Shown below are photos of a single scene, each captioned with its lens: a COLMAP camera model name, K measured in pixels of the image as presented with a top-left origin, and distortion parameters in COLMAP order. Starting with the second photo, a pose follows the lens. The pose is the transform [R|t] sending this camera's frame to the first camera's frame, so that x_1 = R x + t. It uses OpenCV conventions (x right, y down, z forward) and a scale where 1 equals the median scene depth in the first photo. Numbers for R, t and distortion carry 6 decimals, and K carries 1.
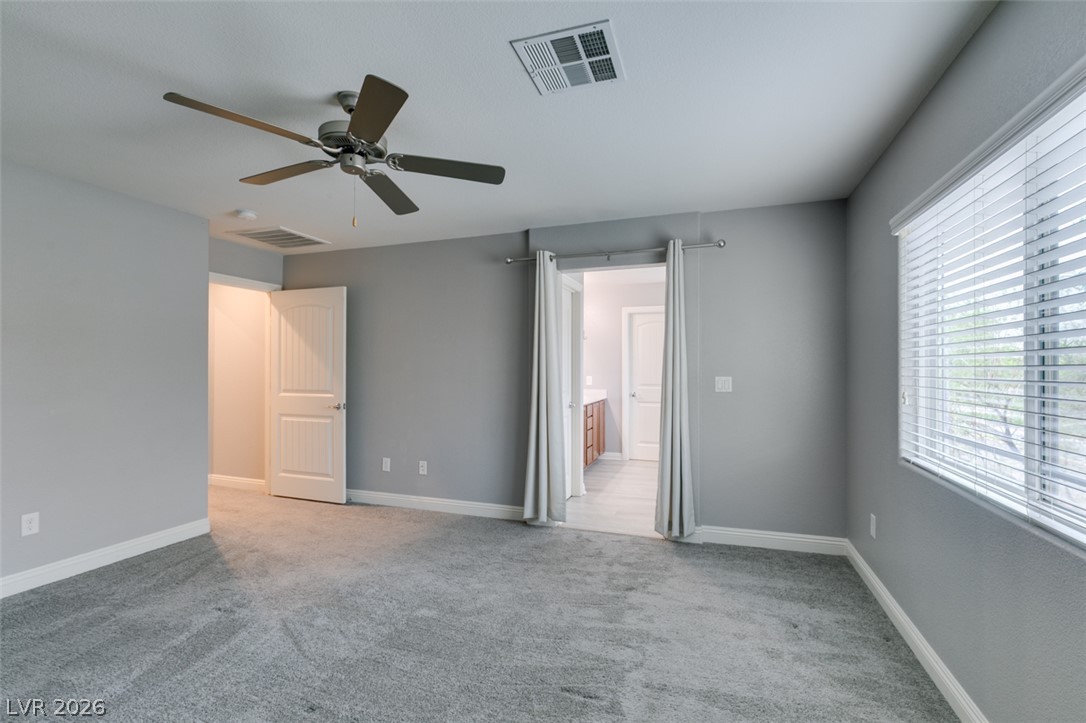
lens RADIAL K [[485.3, 0, 540.5], [0, 485.3, 368.0], [0, 0, 1]] dist [0.000627, -0.000086]
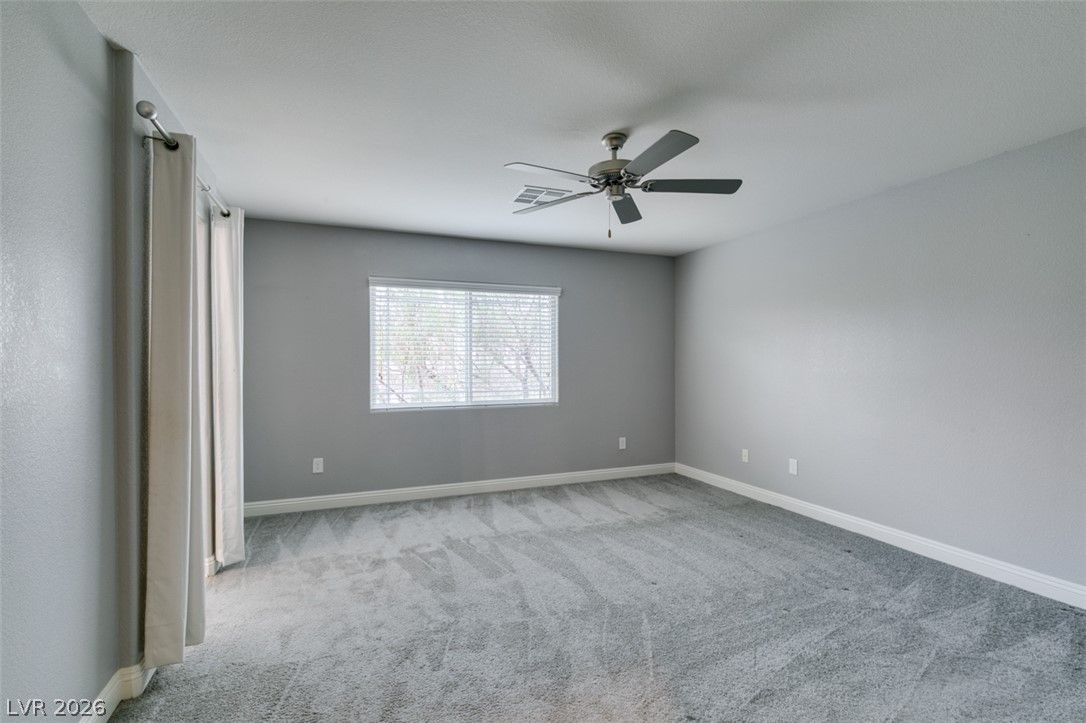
lens RADIAL K [[497.0, 0, 530.9], [0, 497.0, 367.0], [0, 0, 1]] dist [0.002304, 0.000179]
pose [[-0.654508, -0.008340, 0.756009, -0.785368], [-0.006210, 0.999965, 0.005655, 0.004145], [-0.756030, -0.000993, -0.654536, 1.291645]]
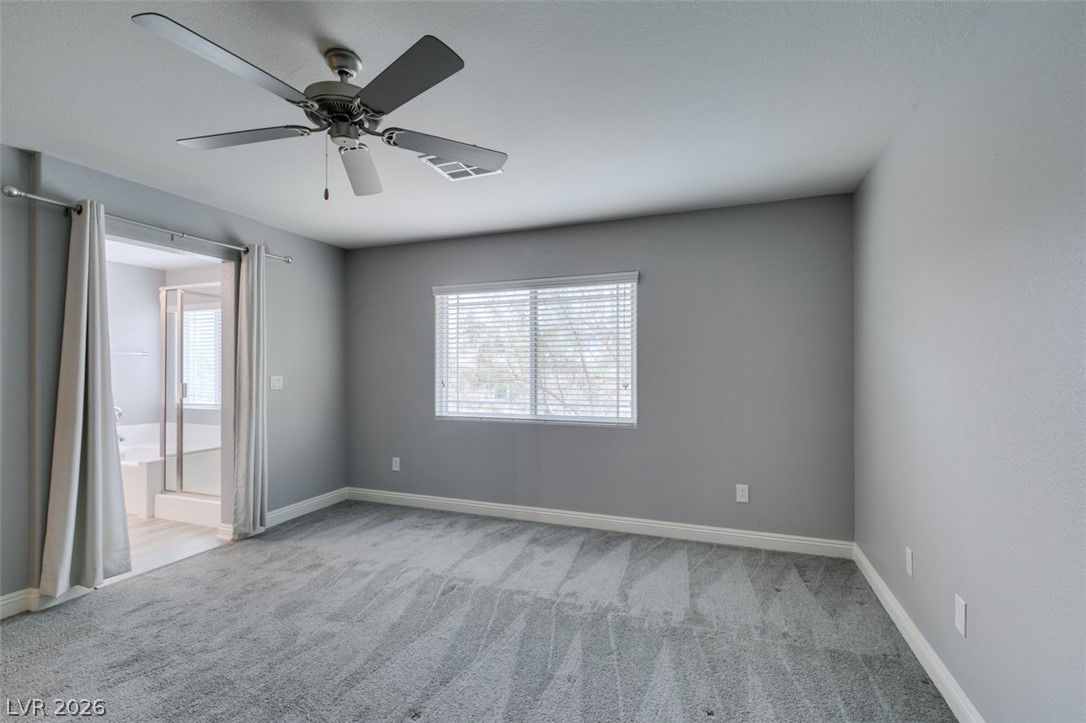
lens RADIAL K [[485.3, 0, 540.5], [0, 485.3, 368.0], [0, 0, 1]] dist [0.000627, -0.000086]
pose [[0.027760, -0.001938, 0.999613, -0.816172], [-0.007593, 0.999969, 0.002150, -0.008871], [-0.999586, -0.007650, 0.027744, 0.397582]]
